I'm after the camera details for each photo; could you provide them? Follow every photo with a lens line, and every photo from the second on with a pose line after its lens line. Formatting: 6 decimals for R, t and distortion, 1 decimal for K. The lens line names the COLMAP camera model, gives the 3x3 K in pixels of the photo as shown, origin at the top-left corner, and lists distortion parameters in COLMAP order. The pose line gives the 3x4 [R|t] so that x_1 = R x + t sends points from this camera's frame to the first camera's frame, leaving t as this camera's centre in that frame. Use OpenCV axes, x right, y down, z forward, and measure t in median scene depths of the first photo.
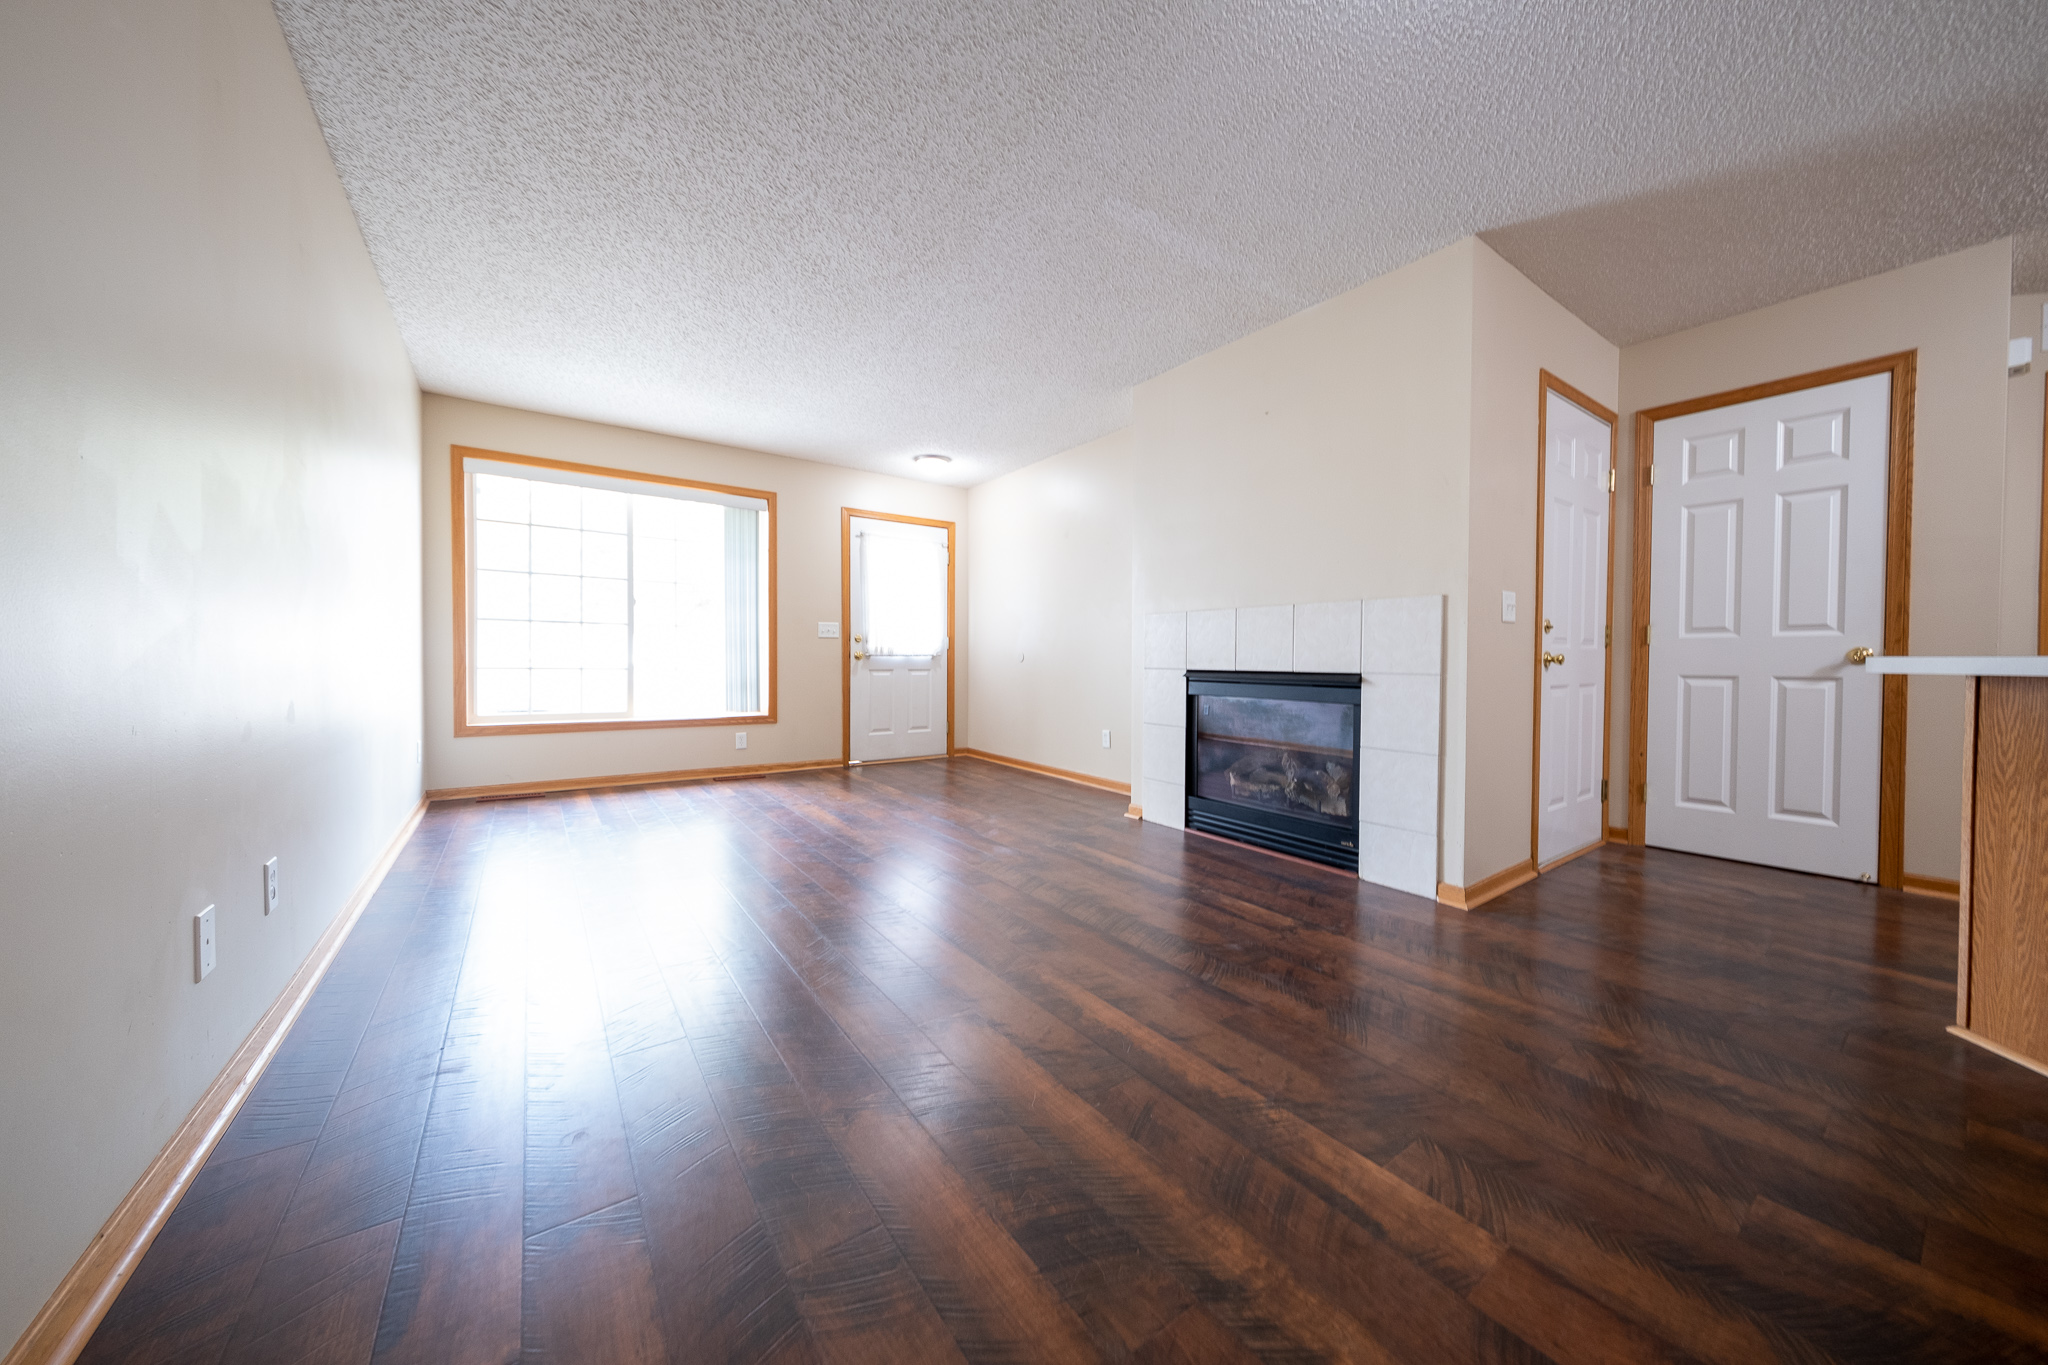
lens RADIAL K [[701.3, 0, 1035.2], [0, 701.3, 672.1], [0, 0, 1]] dist [0.003553, -0.000548]
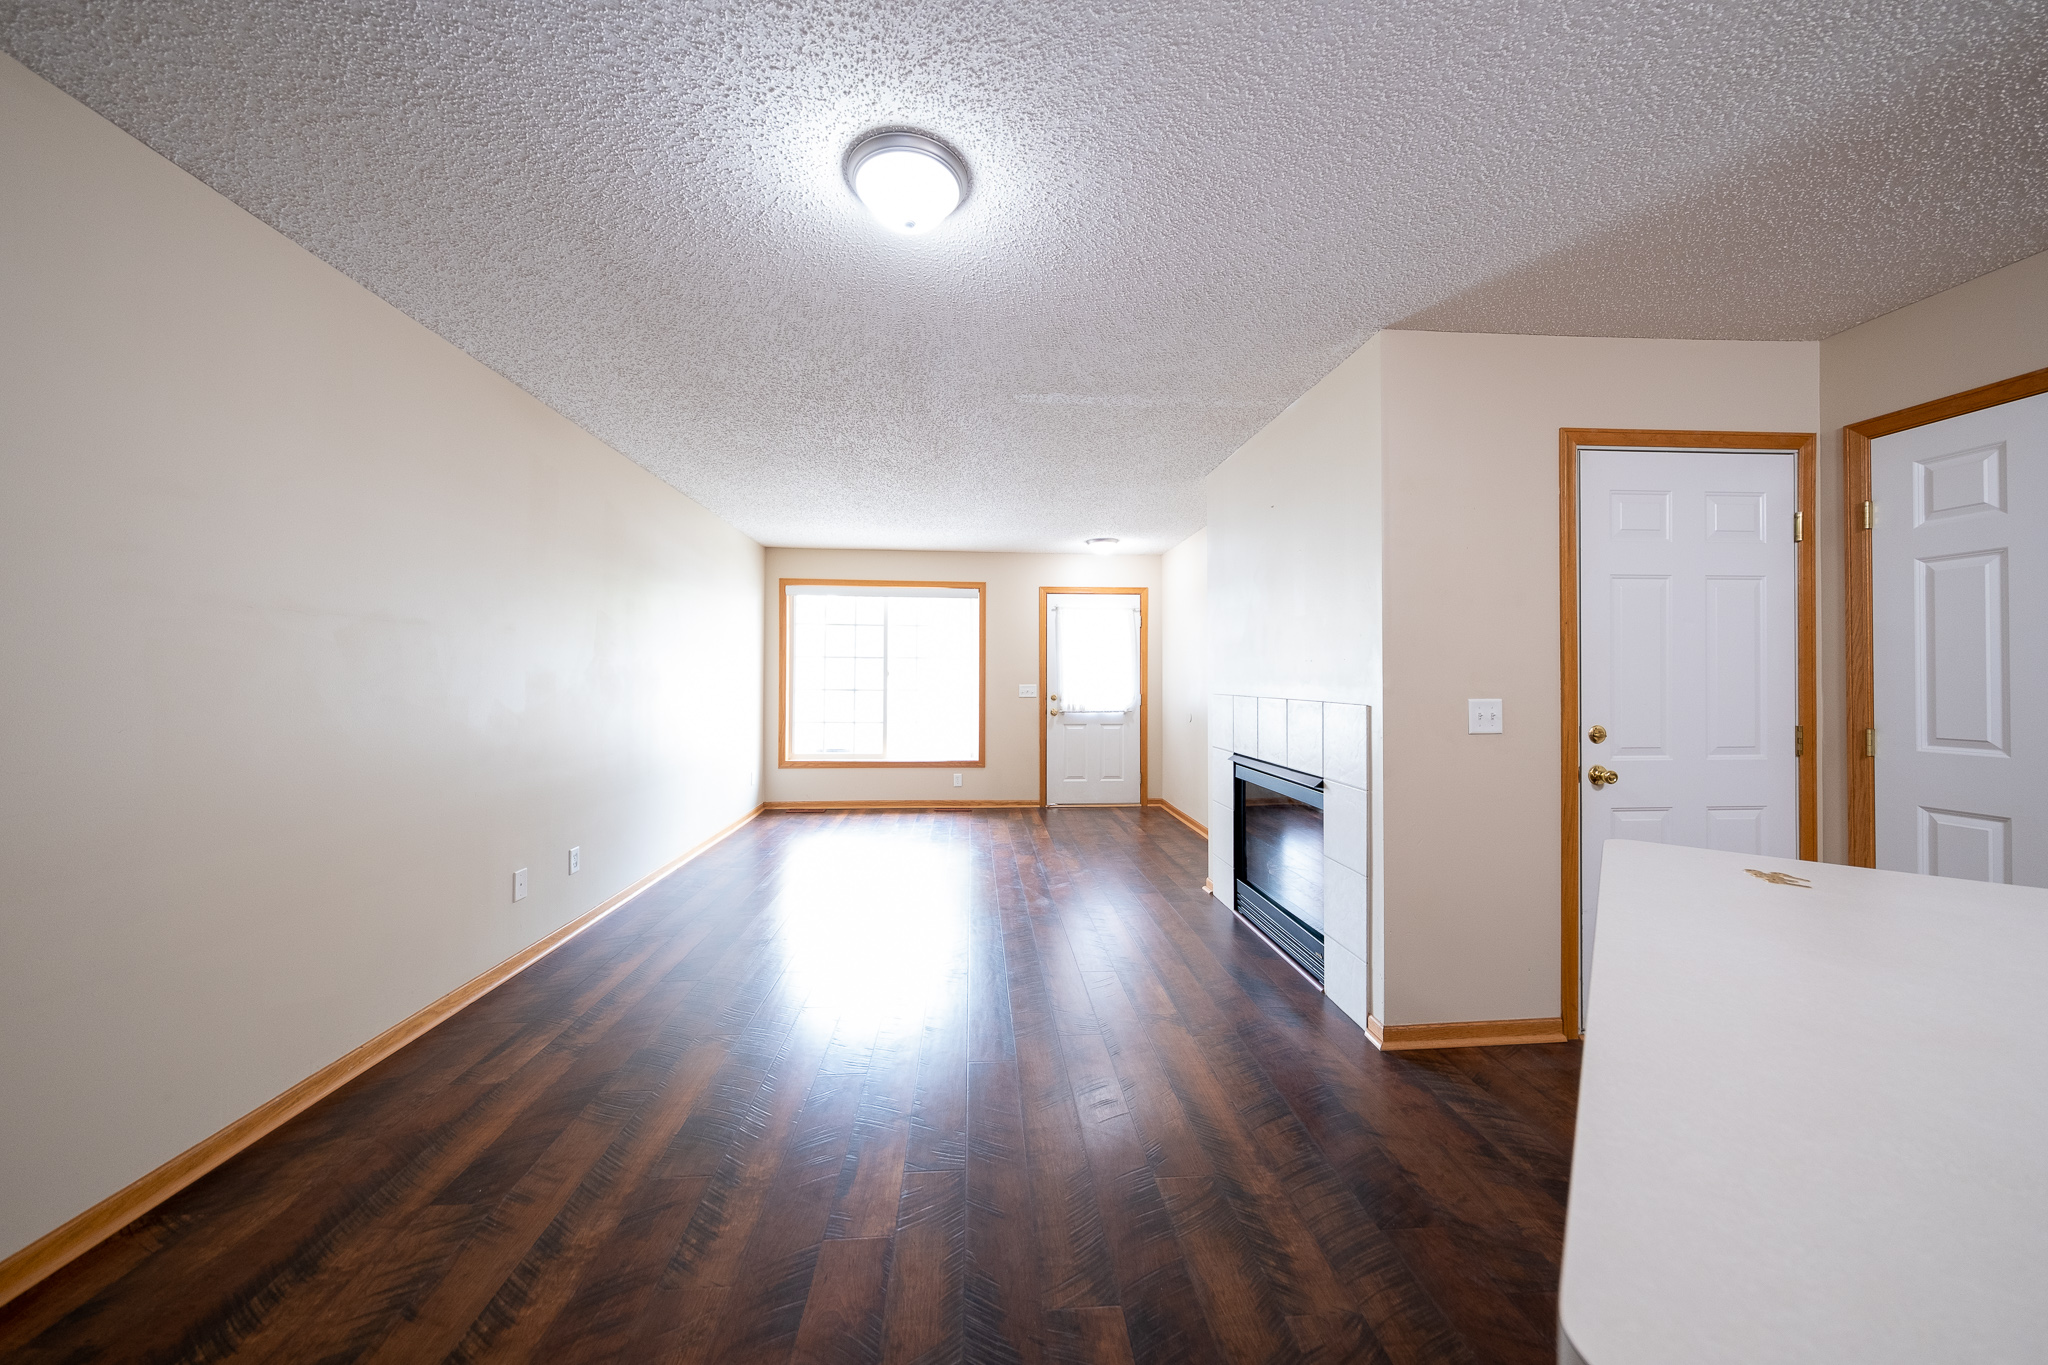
lens RADIAL K [[701.3, 0, 1011.4], [0, 701.3, 665.0], [0, 0, 1]] dist [0.003553, -0.000548]
pose [[0.848786, -0.013564, -0.528562, 0.355455], [-0.008434, 0.999196, -0.039184, -0.065016], [0.528669, 0.037717, 0.847990, -0.030198]]
